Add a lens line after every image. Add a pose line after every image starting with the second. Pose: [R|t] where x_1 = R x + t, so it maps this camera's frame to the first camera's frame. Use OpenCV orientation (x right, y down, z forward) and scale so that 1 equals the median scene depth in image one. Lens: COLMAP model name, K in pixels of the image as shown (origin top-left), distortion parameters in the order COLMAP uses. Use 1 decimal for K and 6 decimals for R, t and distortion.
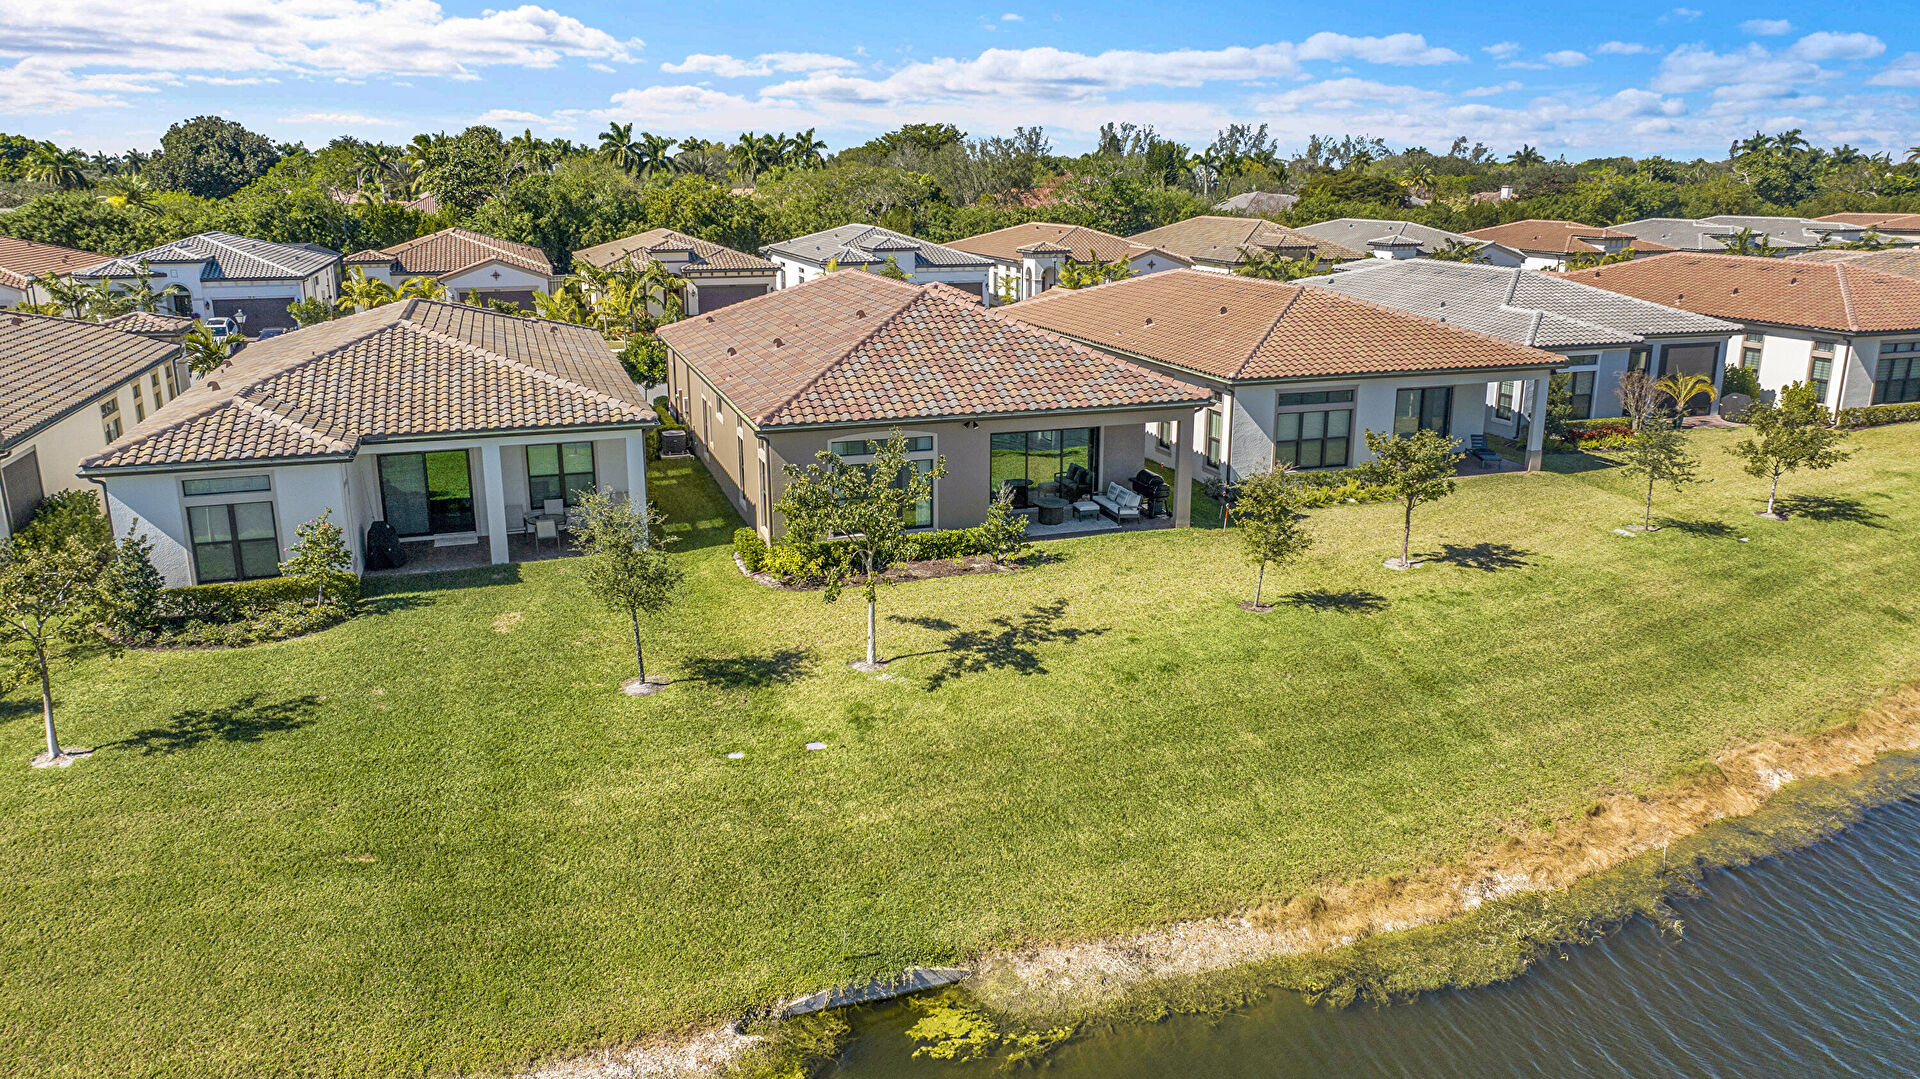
lens RADIAL K [[1344.8, 0, 960.0], [0, 1344.8, 539.5], [0, 0, 1]] dist [-0.024003, 0.002062]
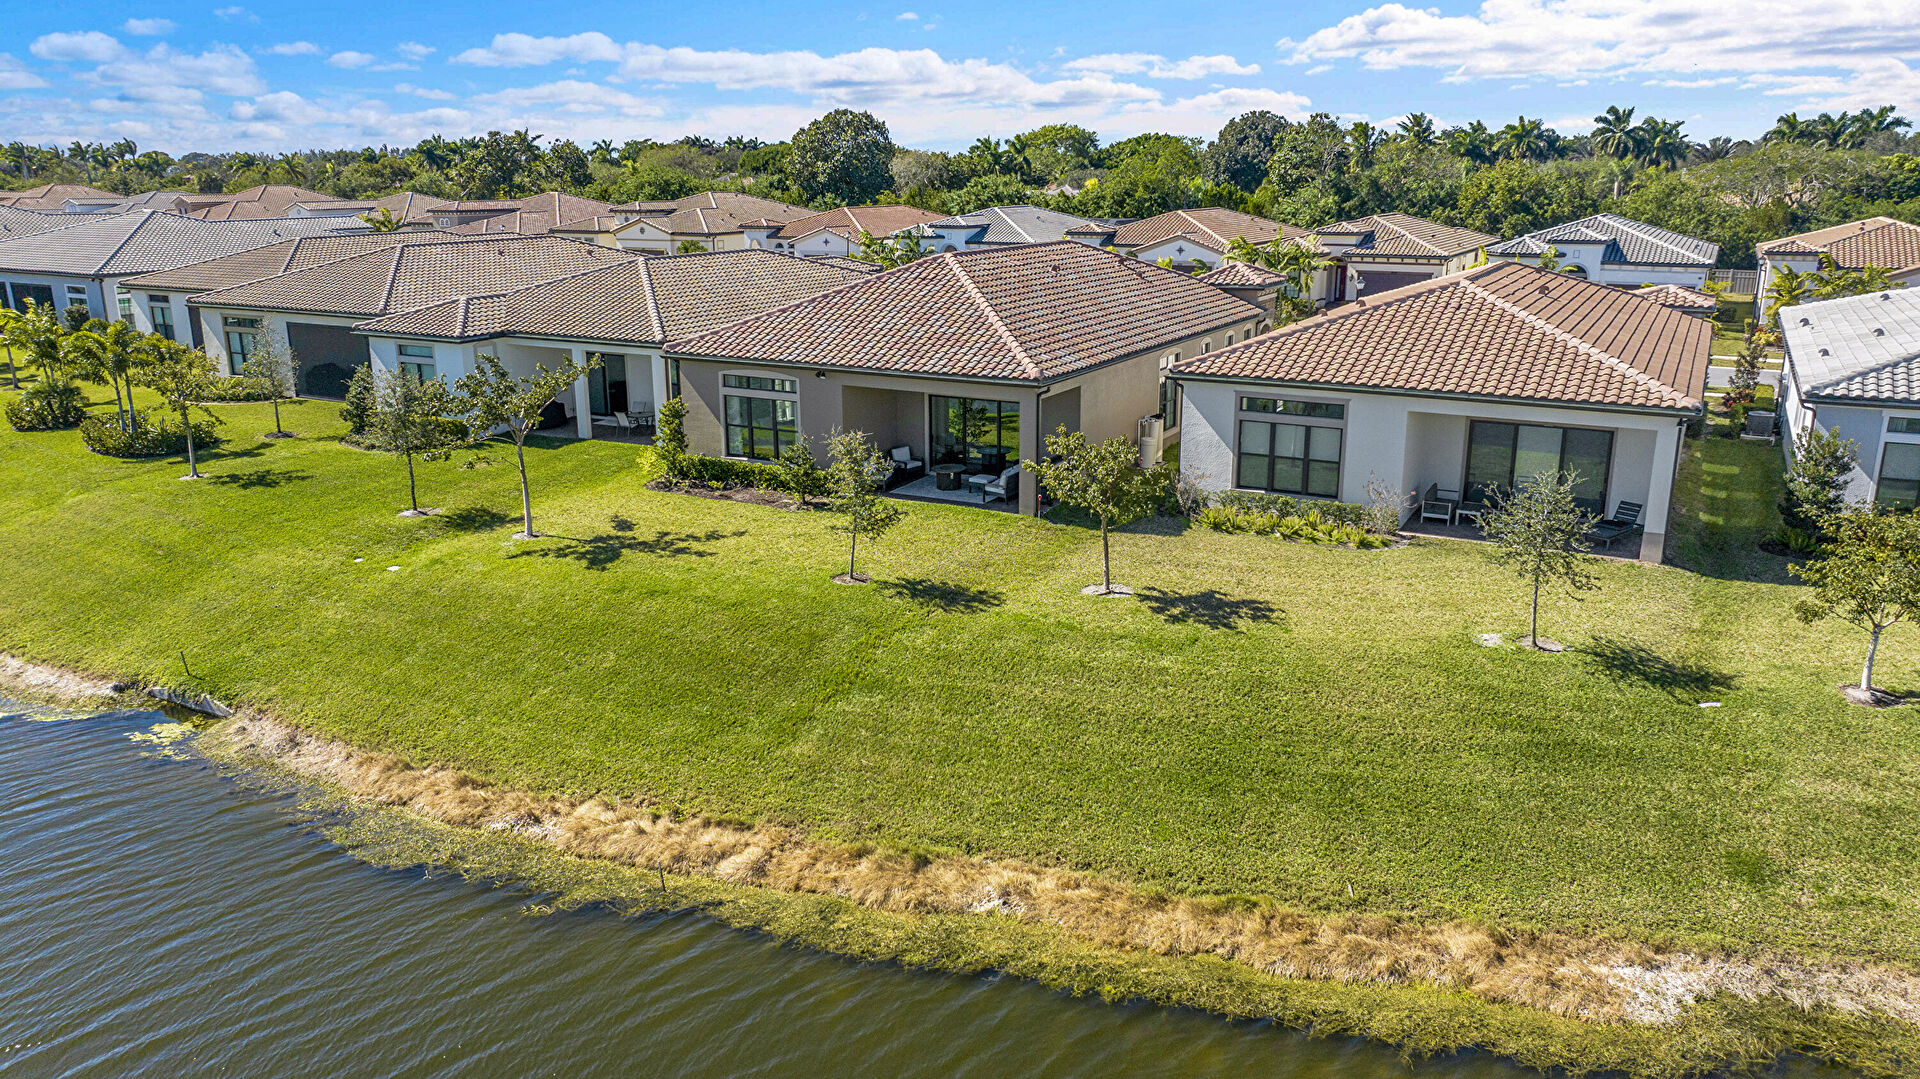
lens RADIAL K [[1344.8, 0, 960.0], [0, 1344.8, 539.5], [0, 0, 1]] dist [-0.024003, 0.002062]
pose [[0.670254, 0.194474, -0.716198, 0.837588], [-0.191017, 0.977748, 0.086730, -0.067174], [0.717127, 0.078675, 0.692487, 0.326996]]
